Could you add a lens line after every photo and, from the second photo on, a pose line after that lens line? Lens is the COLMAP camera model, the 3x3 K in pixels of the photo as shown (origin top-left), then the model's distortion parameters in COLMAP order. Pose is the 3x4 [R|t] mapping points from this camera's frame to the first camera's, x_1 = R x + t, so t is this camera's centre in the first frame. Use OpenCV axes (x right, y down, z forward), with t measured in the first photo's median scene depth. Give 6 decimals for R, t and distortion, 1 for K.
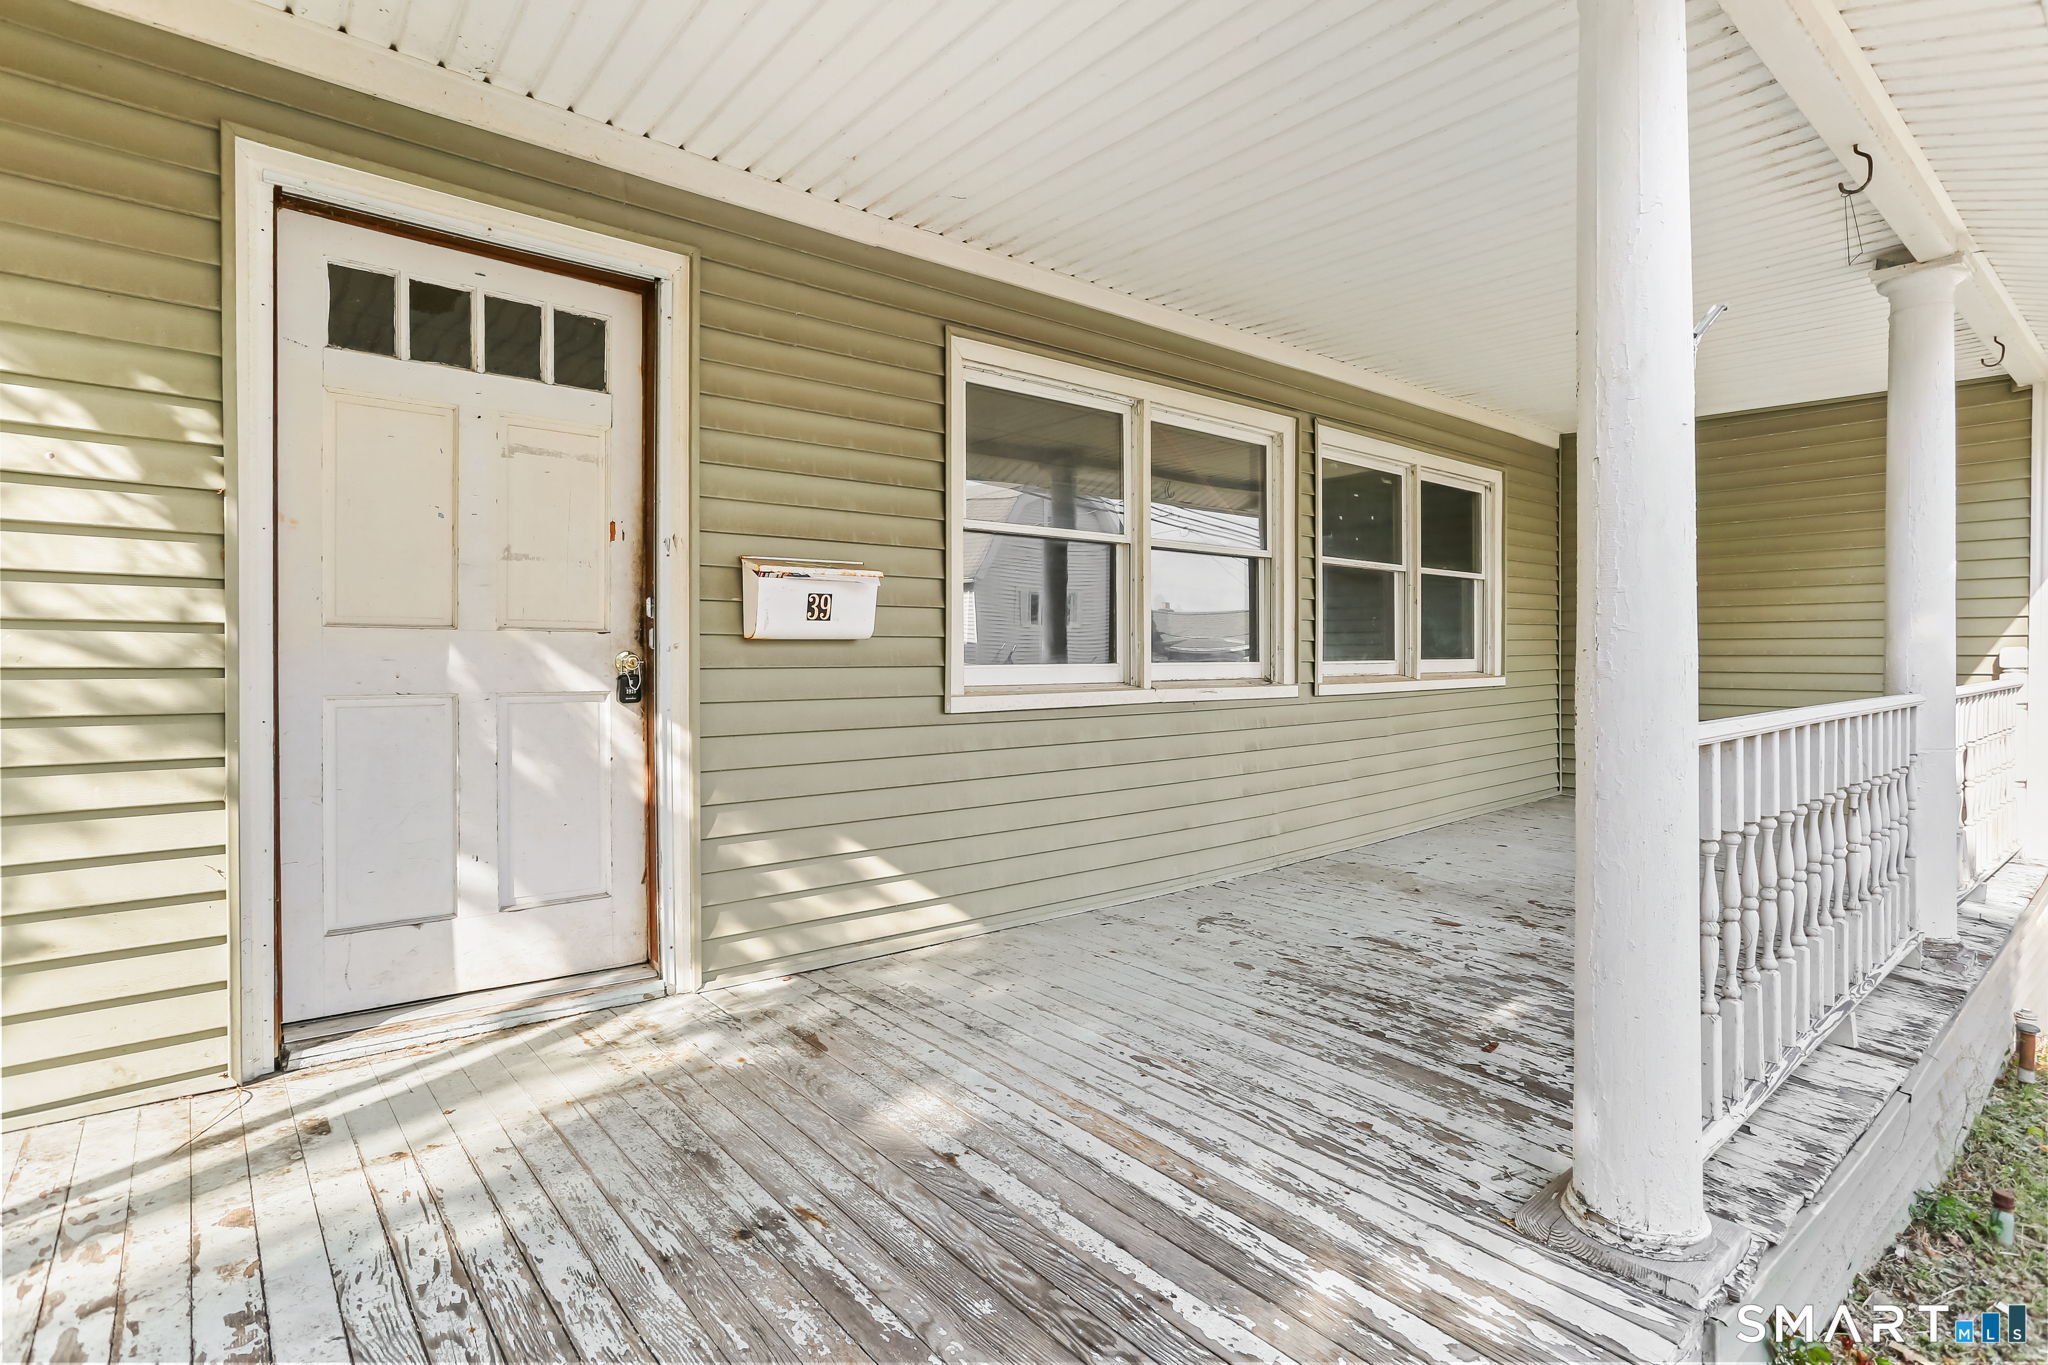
lens RADIAL K [[988.0, 0, 1021.7], [0, 988.0, 659.8], [0, 0, 1]] dist [-0.056981, 0.032410]
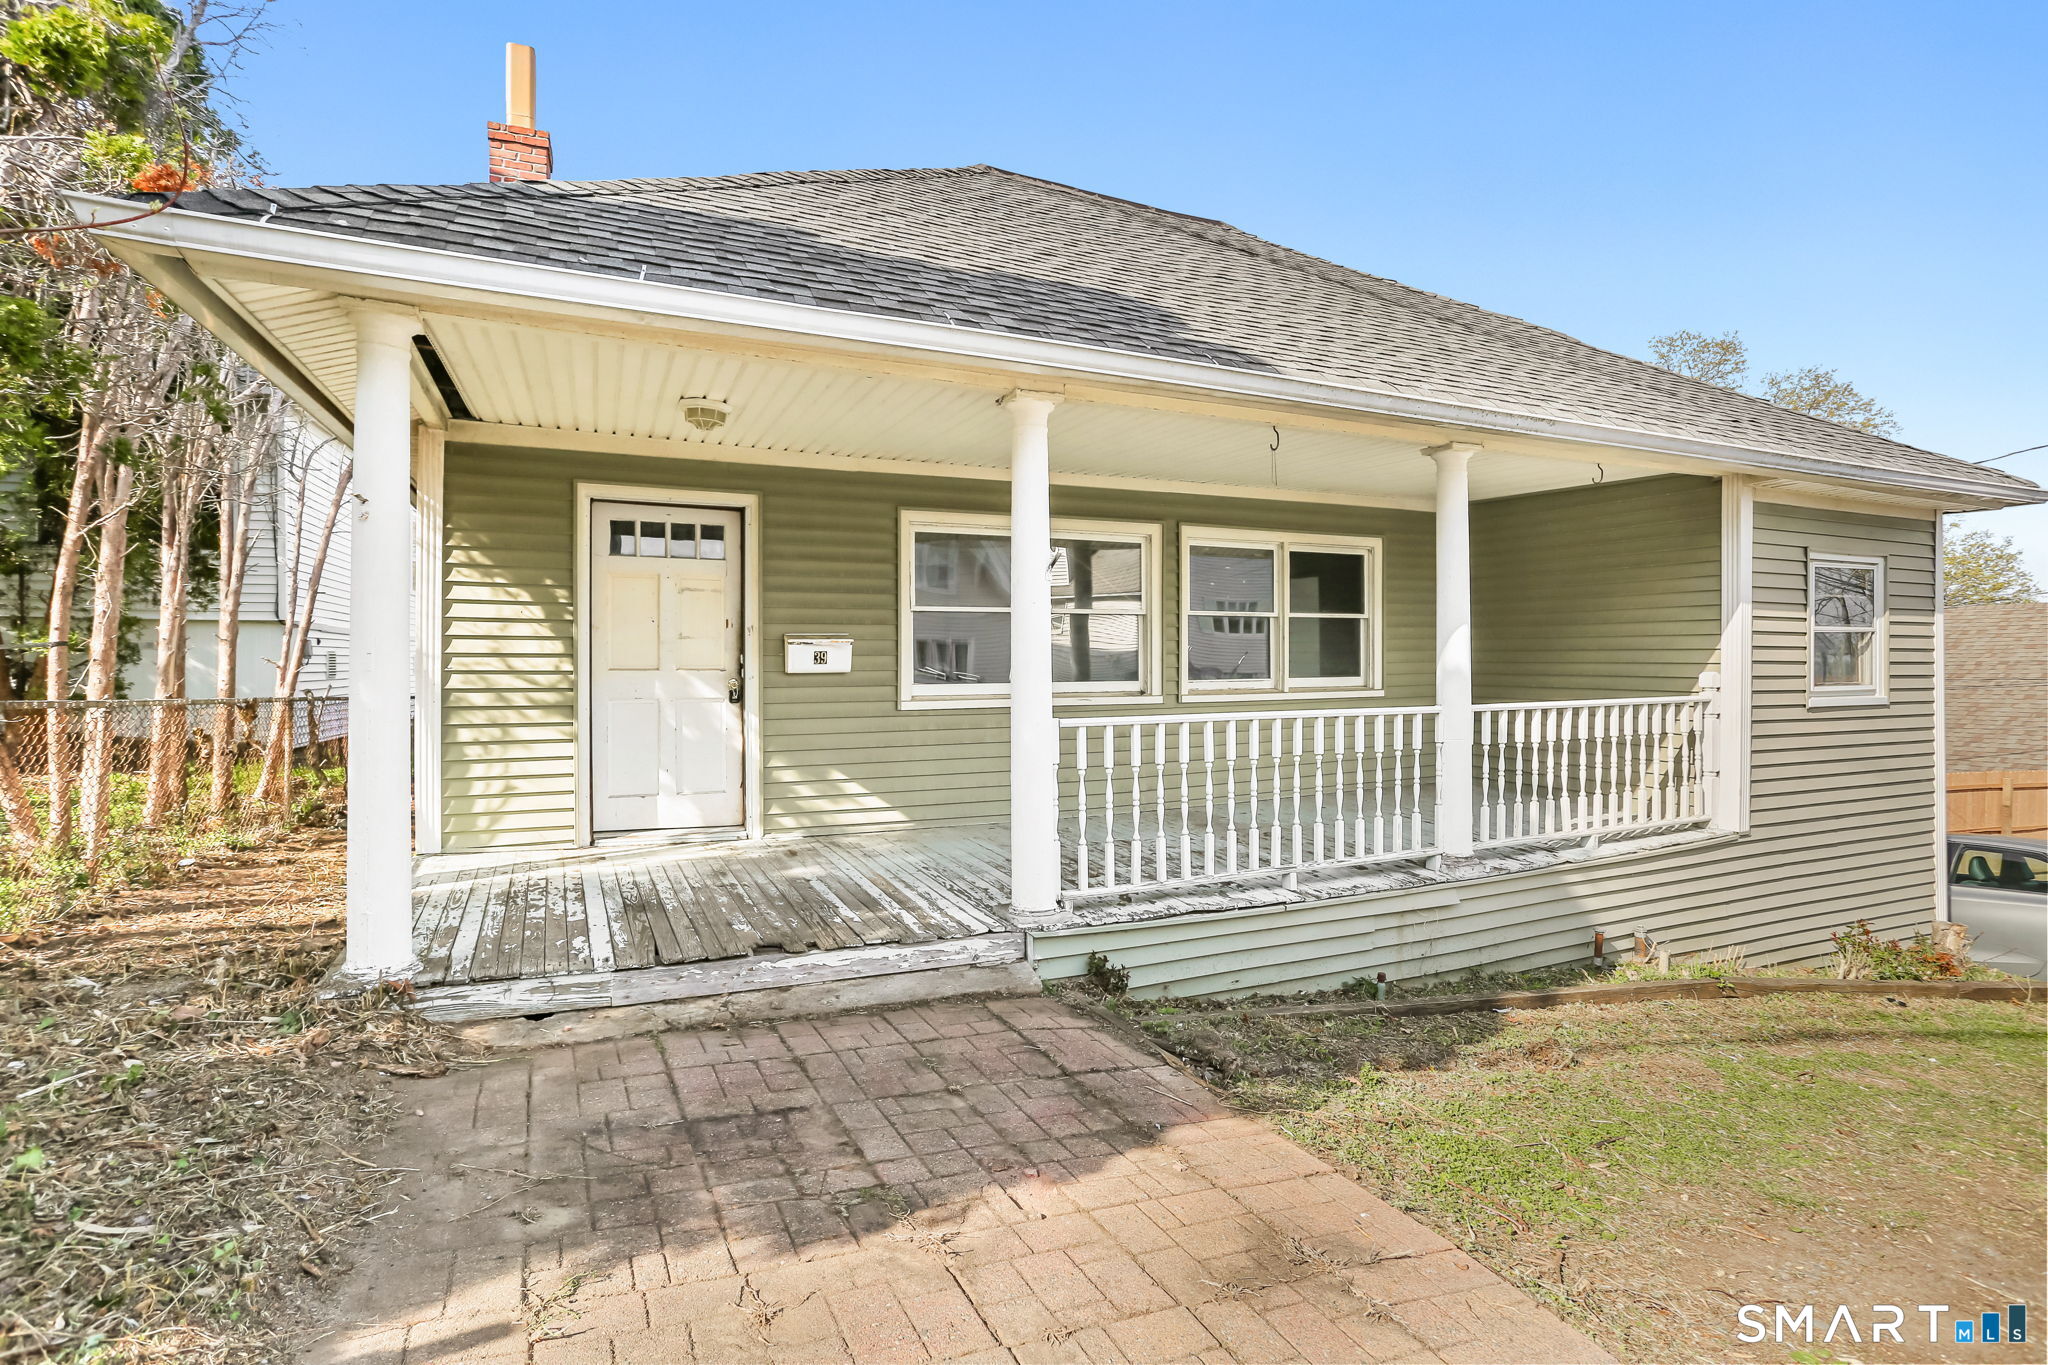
lens RADIAL K [[988.0, 0, 1021.7], [0, 988.0, 659.8], [0, 0, 1]] dist [-0.056981, 0.032410]
pose [[0.966084, 0.002417, -0.258217, 0.765827], [-0.001665, 0.999994, 0.003130, -0.059015], [0.258223, -0.002594, 0.966082, -0.922518]]
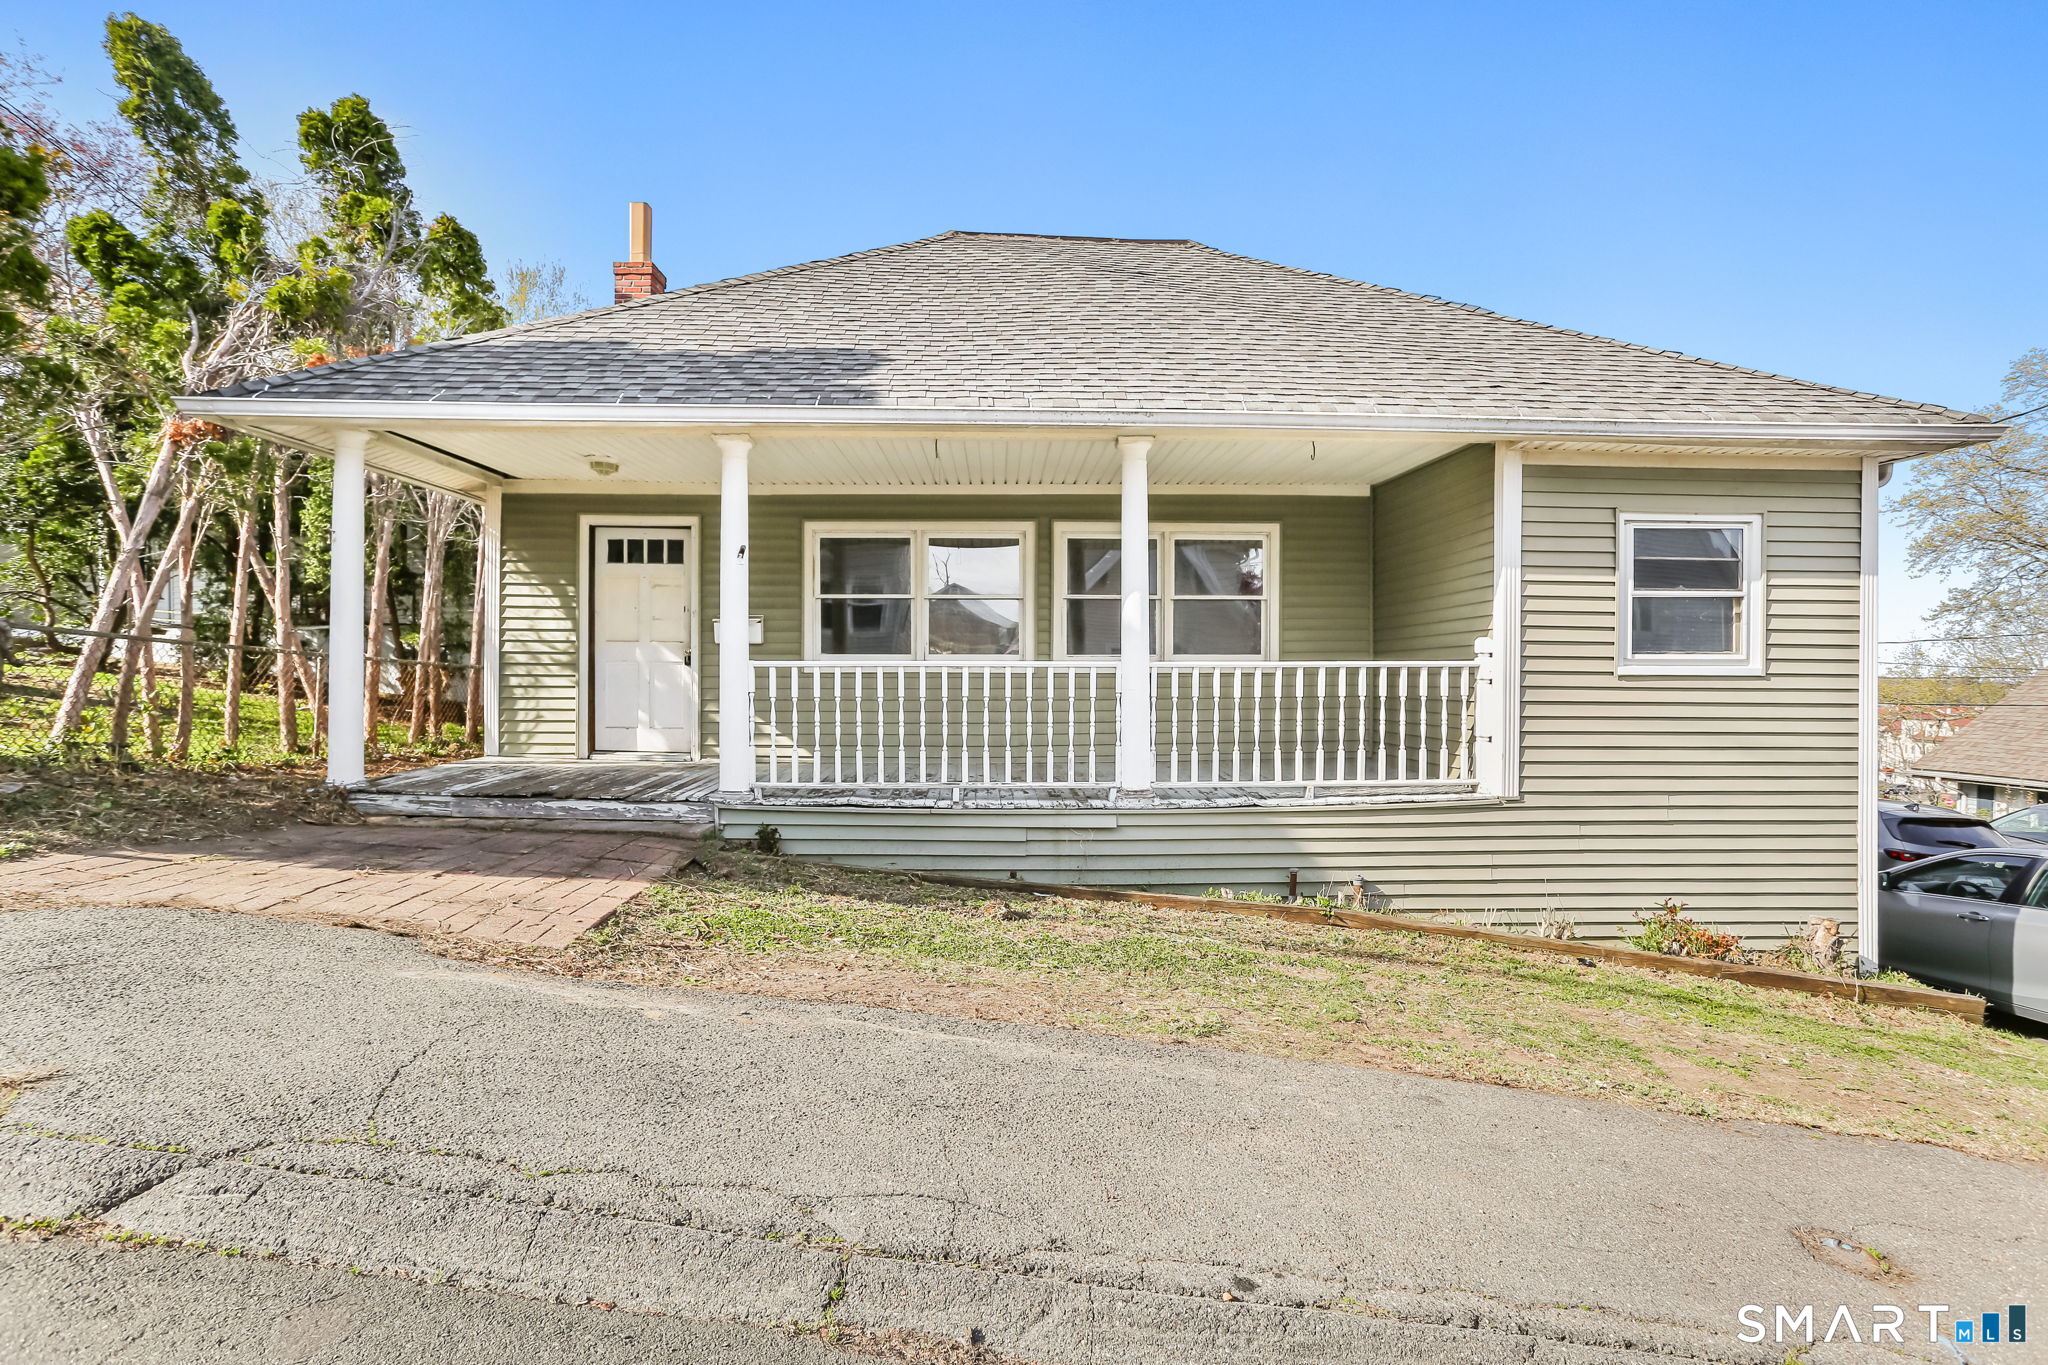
lens RADIAL K [[1000.9, 0, 1021.9], [0, 1000.9, 676.3], [0, 0, 1]] dist [-0.059059, 0.034508]
pose [[0.796579, 0.004641, -0.604517, 2.276961], [-0.006220, 0.999981, -0.000519, 0.072625], [0.604503, 0.004174, 0.796592, -0.828155]]
